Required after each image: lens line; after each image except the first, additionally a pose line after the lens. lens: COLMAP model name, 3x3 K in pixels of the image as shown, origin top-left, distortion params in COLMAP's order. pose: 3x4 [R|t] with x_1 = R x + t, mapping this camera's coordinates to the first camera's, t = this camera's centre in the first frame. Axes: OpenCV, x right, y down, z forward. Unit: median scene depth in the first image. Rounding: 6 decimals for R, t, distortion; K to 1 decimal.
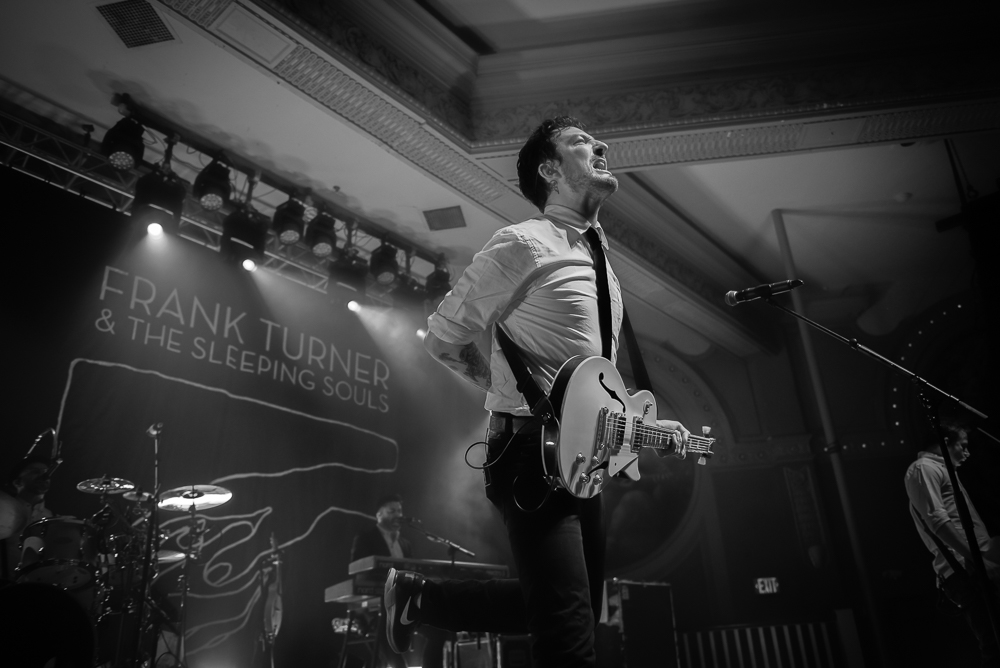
lens RADIAL K [[719.1, 0, 500.0], [0, 719.1, 334.0], [0, 0, 1]] dist [-0.043261, -0.004430]
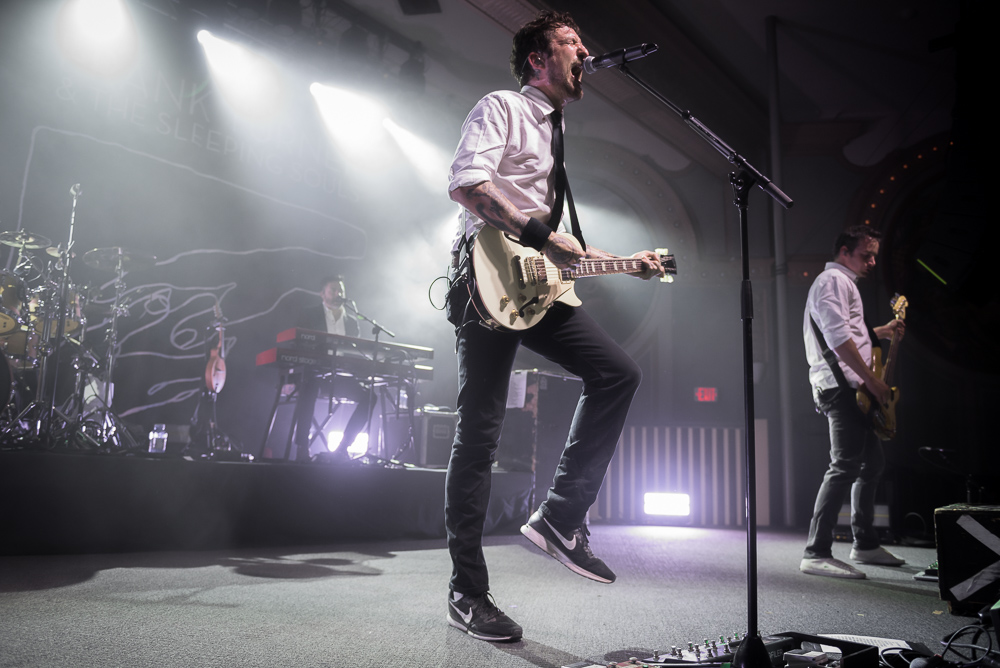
lens RADIAL K [[671.0, 0, 500.0], [0, 671.0, 334.0], [0, 0, 1]] dist [0.003318, -0.079971]
pose [[0.995801, 0.081855, -0.040997, 0.111555], [-0.068244, 0.962222, 0.263575, 0.024681], [0.061023, -0.259670, 0.963767, 0.038278]]
